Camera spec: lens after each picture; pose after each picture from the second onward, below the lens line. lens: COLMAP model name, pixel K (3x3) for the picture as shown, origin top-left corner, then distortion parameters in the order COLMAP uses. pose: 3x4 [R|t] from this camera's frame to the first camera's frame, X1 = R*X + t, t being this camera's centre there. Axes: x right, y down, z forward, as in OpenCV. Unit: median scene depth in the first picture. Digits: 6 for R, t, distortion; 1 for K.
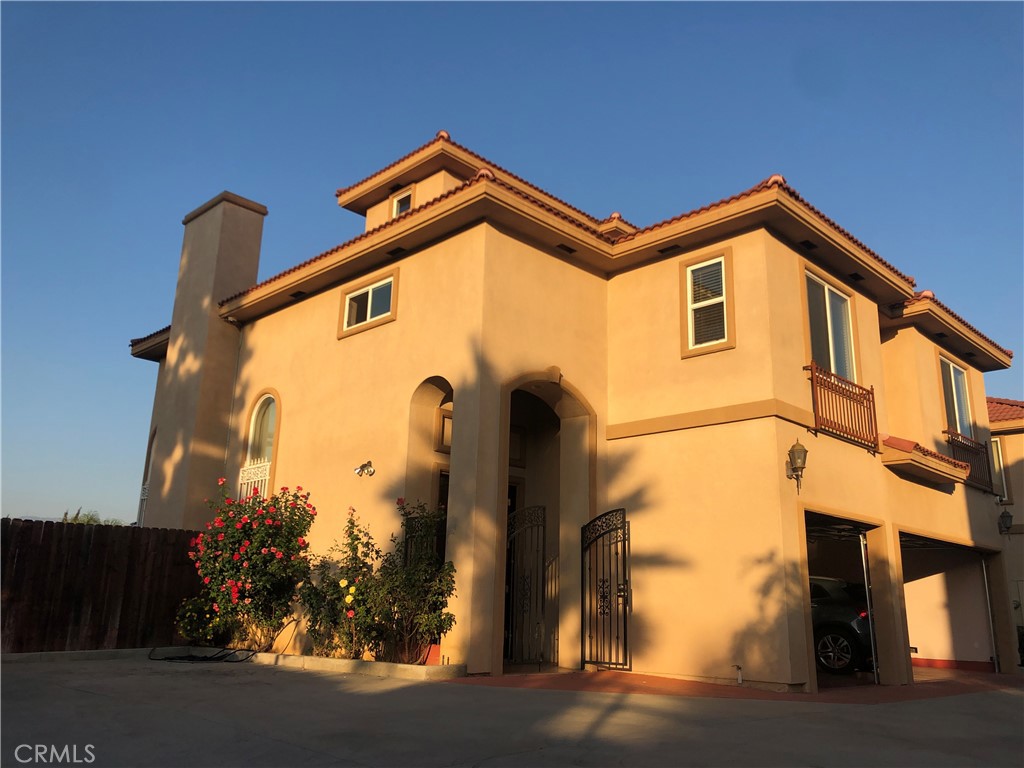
lens RADIAL K [[835.6, 0, 515.8], [0, 835.6, 379.5], [0, 0, 1]] dist [0.072036, -0.091364]
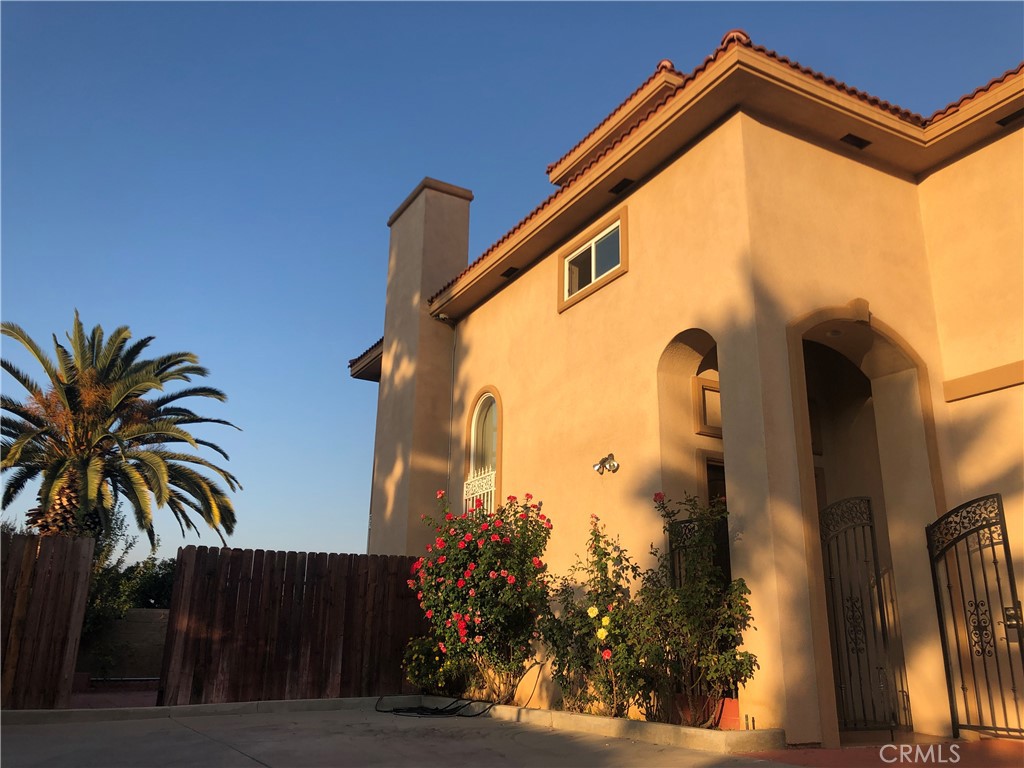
lens RADIAL K [[835.6, 0, 515.8], [0, 835.6, 379.5], [0, 0, 1]] dist [0.072036, -0.091364]
pose [[0.958427, -0.096825, -0.268409, -0.045117], [0.084024, 0.994727, -0.058805, 0.066552], [0.272688, 0.033807, 0.961508, 0.229809]]
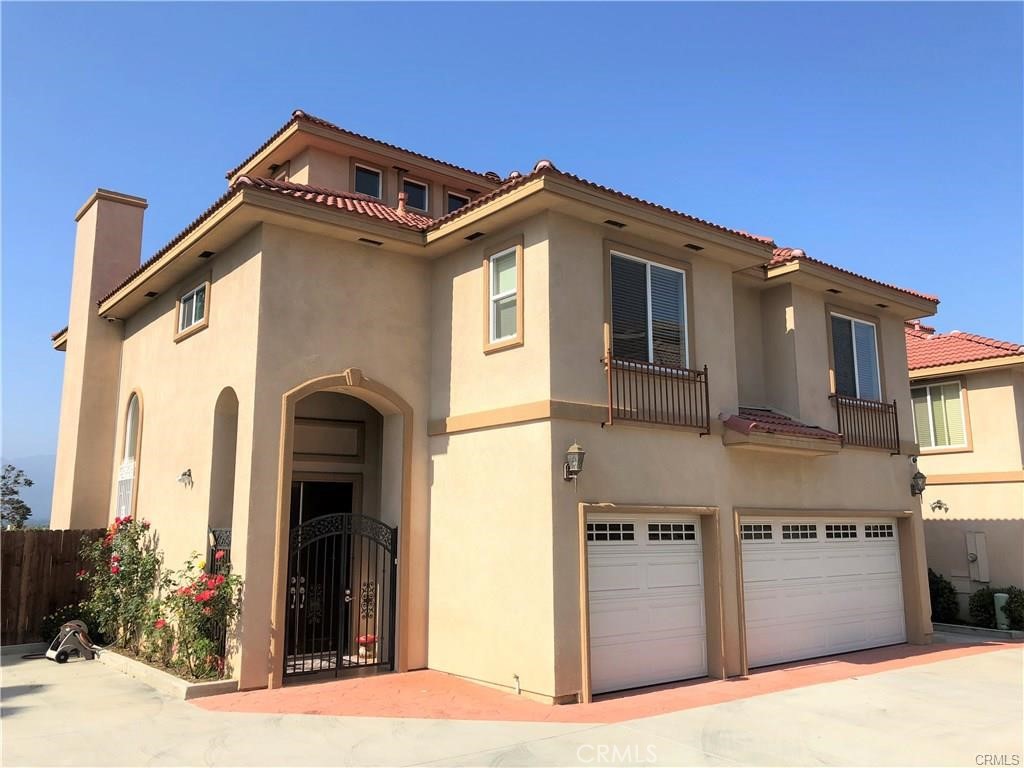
lens RADIAL K [[835.6, 0, 515.8], [0, 835.6, 379.5], [0, 0, 1]] dist [0.072036, -0.091364]
pose [[0.991685, -0.049333, -0.118854, 0.340272], [0.060464, 0.993927, 0.091943, -0.080019], [0.113596, -0.098365, 0.988646, 0.048878]]
